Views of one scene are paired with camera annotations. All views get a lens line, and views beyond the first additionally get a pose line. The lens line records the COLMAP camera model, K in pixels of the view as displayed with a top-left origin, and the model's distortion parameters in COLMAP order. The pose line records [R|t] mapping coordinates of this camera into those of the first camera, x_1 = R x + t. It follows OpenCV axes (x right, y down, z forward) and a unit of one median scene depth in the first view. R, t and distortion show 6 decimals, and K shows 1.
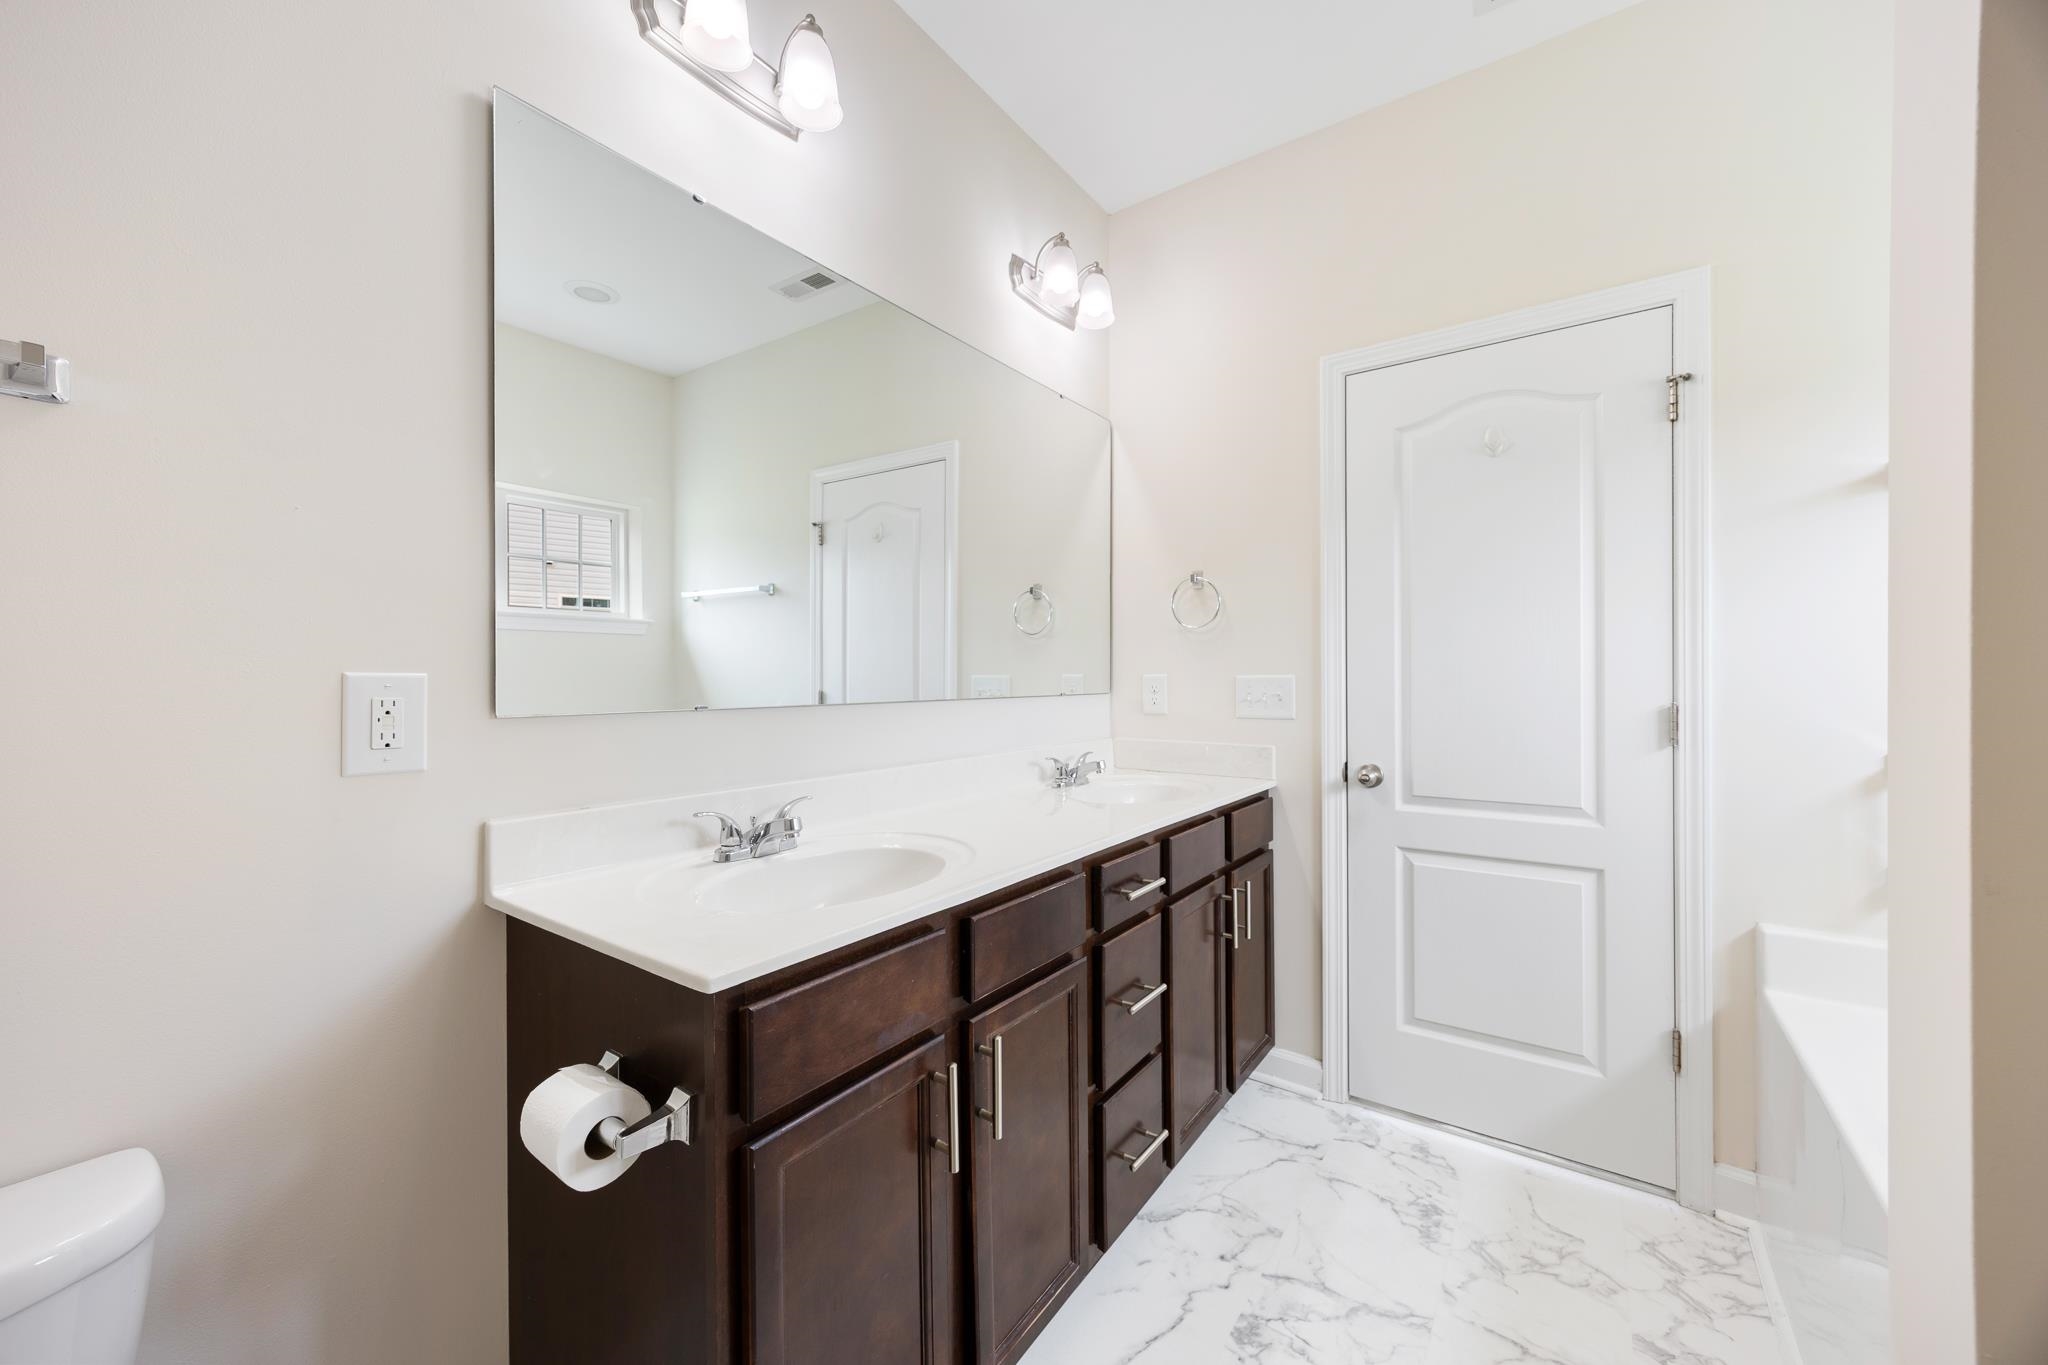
lens RADIAL K [[780.3, 0, 1029.6], [0, 780.3, 685.9], [0, 0, 1]] dist [-0.000815, -0.000141]
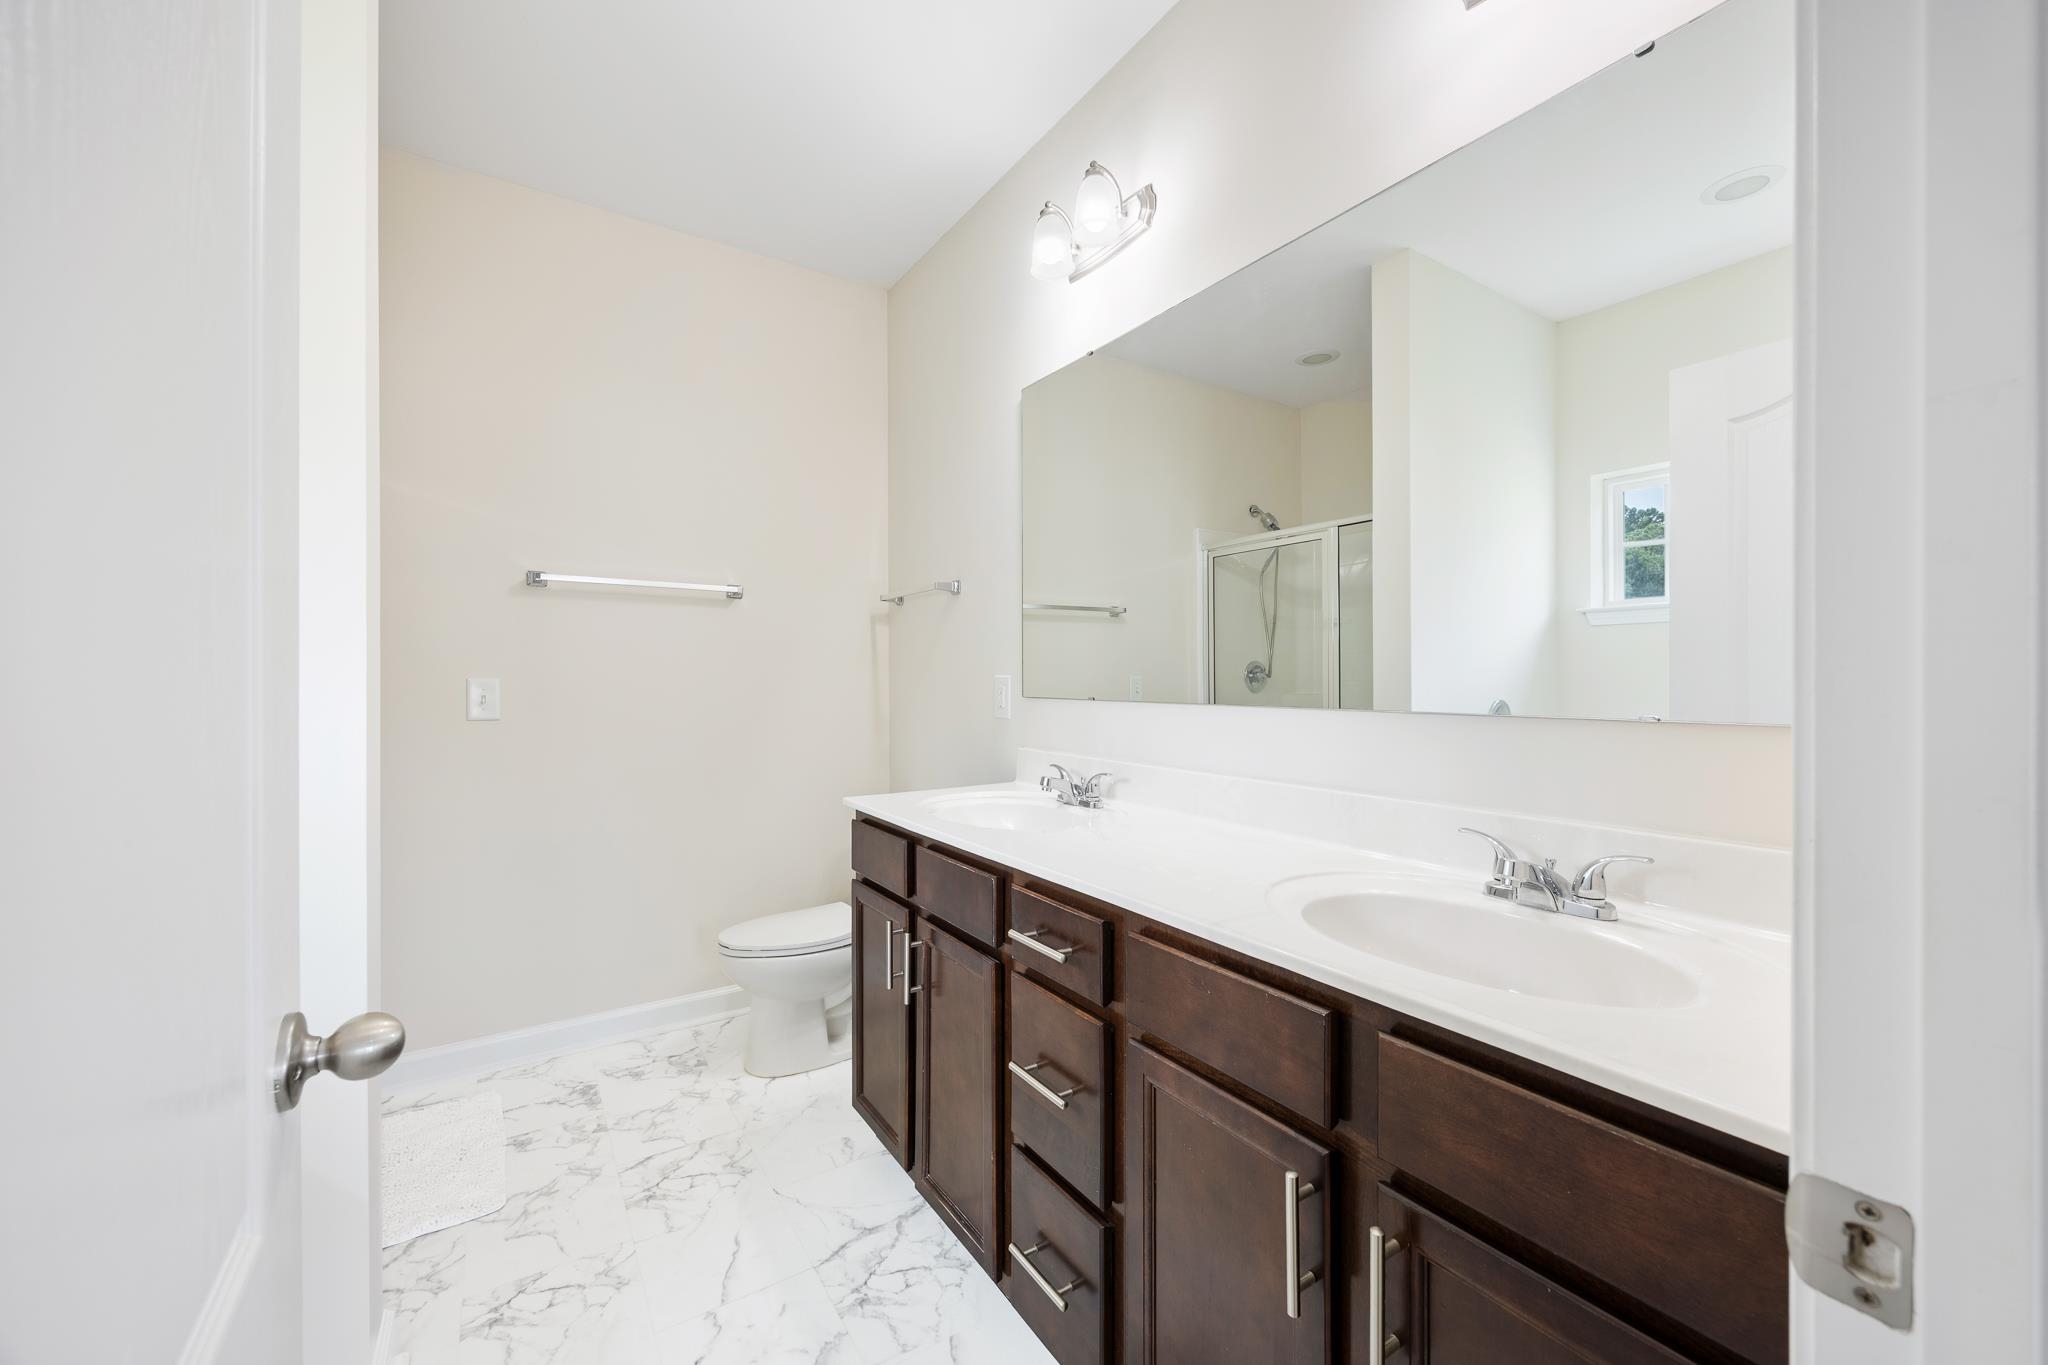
lens RADIAL K [[780.3, 0, 1029.6], [0, 780.3, 685.9], [0, 0, 1]] dist [-0.000815, -0.000141]
pose [[-0.358739, 0.007321, -0.933409, 0.920072], [-0.002763, 0.999957, 0.008905, -0.015376], [0.933434, 0.005774, -0.358703, 1.305233]]
